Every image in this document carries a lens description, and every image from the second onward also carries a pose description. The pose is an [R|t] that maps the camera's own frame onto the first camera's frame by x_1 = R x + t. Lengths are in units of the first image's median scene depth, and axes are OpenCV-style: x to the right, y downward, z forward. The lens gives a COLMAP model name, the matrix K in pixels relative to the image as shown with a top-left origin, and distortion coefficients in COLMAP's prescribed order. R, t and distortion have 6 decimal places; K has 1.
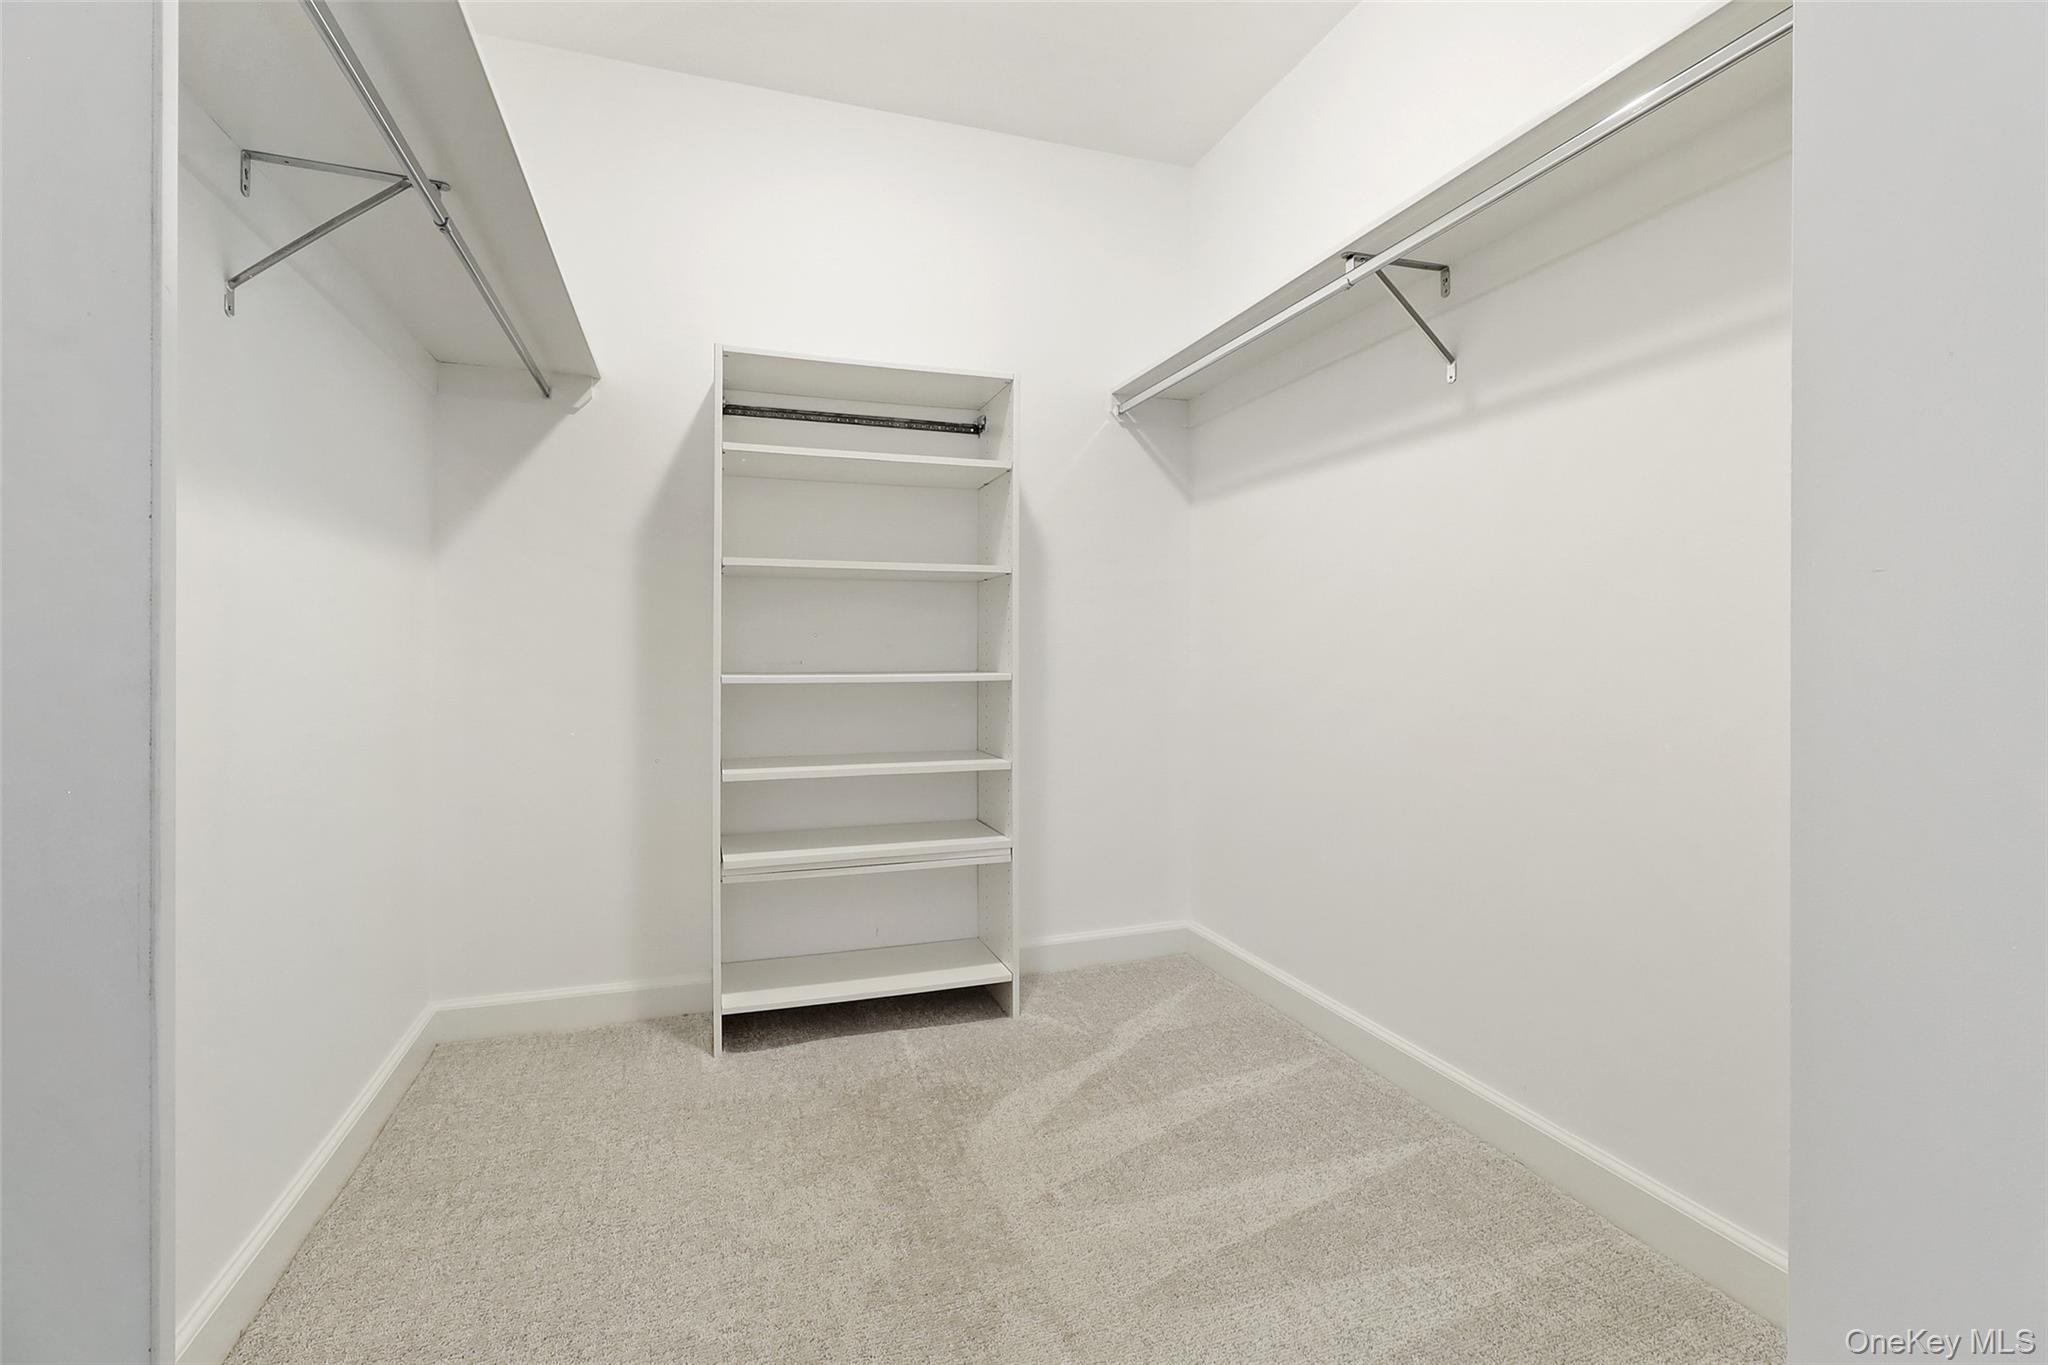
lens RADIAL K [[963.6, 0, 1040.1], [0, 963.6, 654.5], [0, 0, 1]] dist [0.000946, -0.000393]
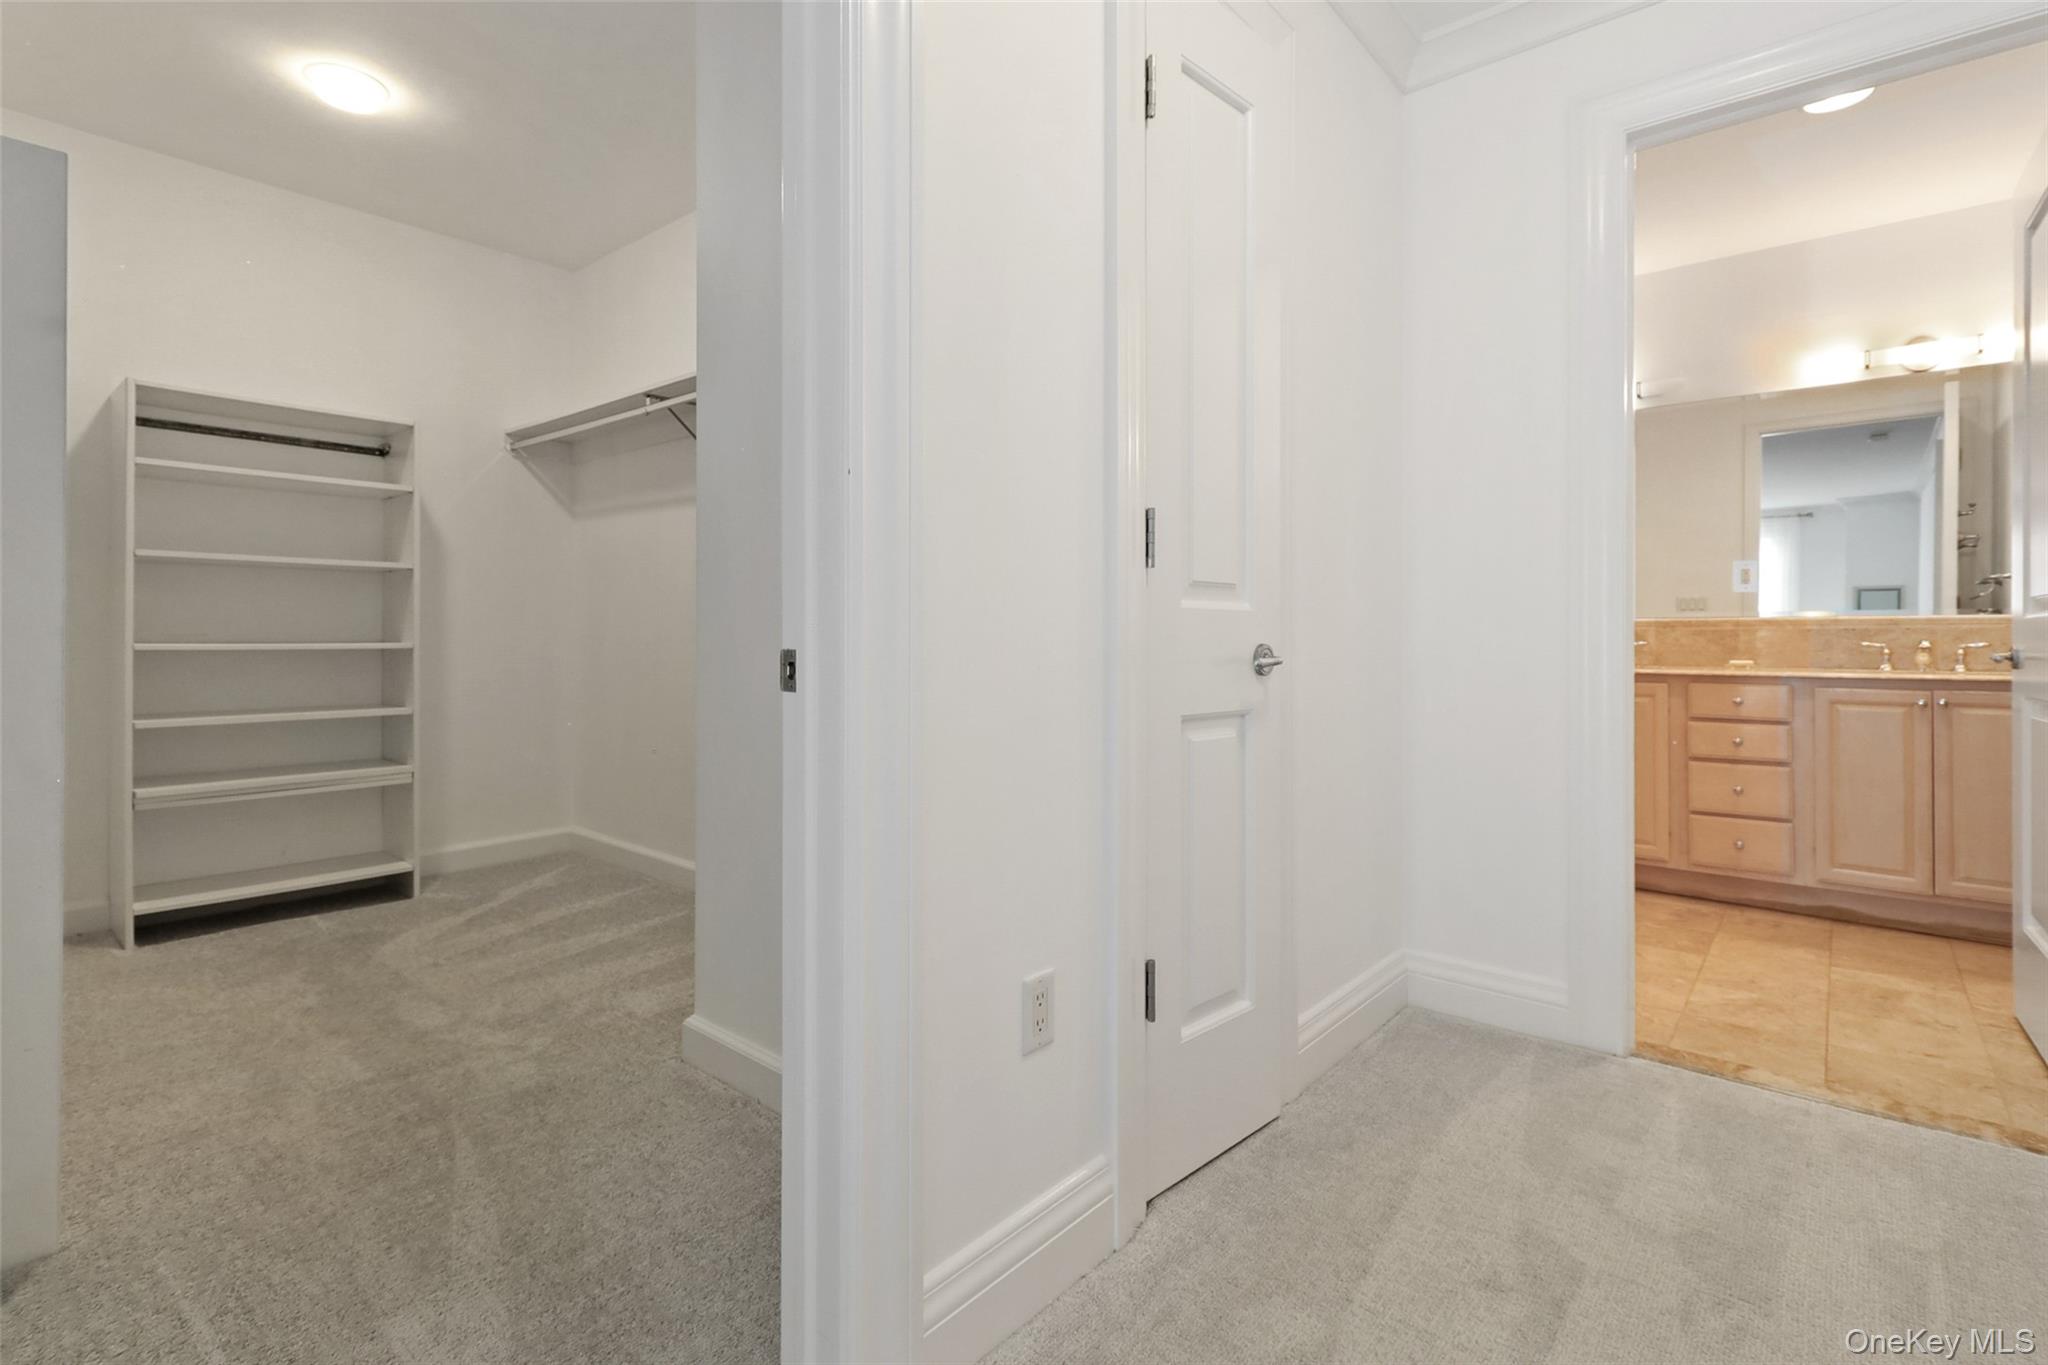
lens RADIAL K [[951.7, 0, 1030.9], [0, 951.7, 639.2], [0, 0, 1]] dist [0.030967, -0.016725]
pose [[0.863365, 0.002218, 0.504575, 0.038013], [-0.008260, 0.999918, 0.009738, -0.006233], [-0.504512, -0.012575, 0.863313, -0.607757]]
